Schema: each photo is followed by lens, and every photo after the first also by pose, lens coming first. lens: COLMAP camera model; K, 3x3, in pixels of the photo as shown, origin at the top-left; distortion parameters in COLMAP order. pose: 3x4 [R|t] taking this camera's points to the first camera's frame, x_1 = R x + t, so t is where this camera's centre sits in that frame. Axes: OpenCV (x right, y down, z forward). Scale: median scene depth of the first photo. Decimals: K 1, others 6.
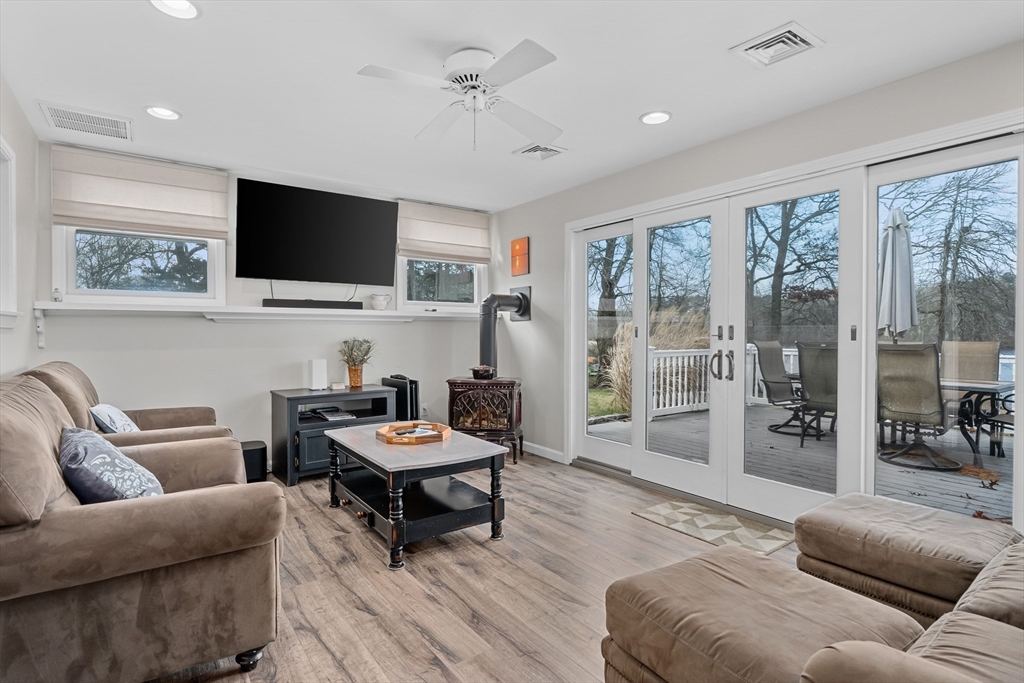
lens RADIAL K [[491.1, 0, 510.8], [0, 491.1, 336.4], [0, 0, 1]] dist [0.001574, 0.000656]
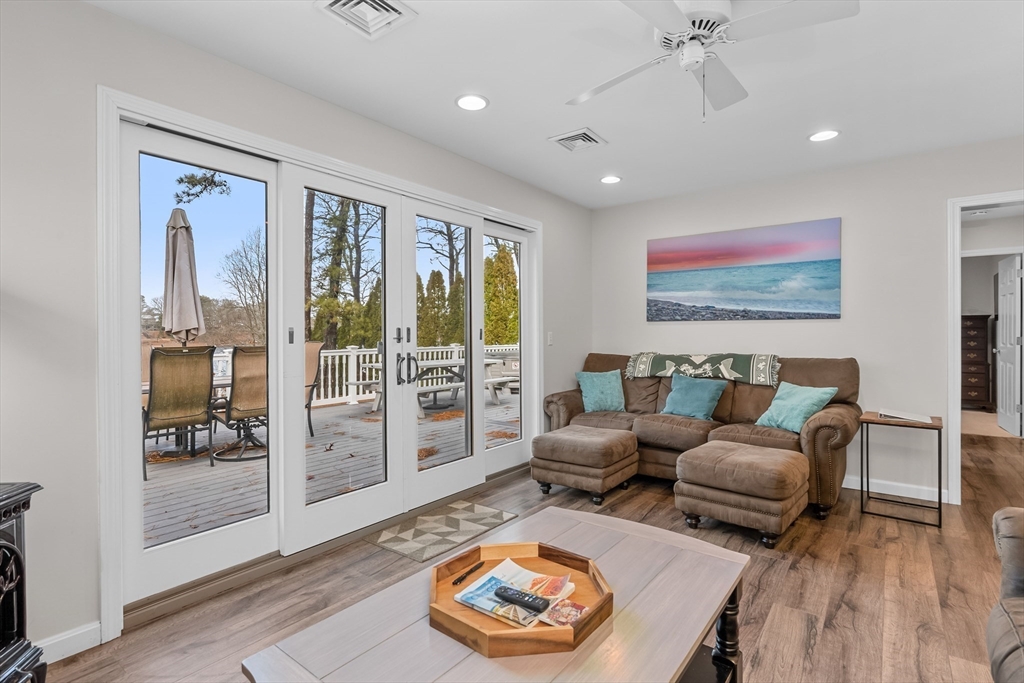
lens RADIAL K [[491.1, 0, 510.8], [0, 491.1, 336.4], [0, 0, 1]] dist [0.001574, 0.000656]
pose [[-0.271979, -0.004667, 0.962292, -0.560319], [0.011765, 0.999897, 0.008175, -0.010434], [-0.962231, 0.013545, -0.271896, 1.081288]]
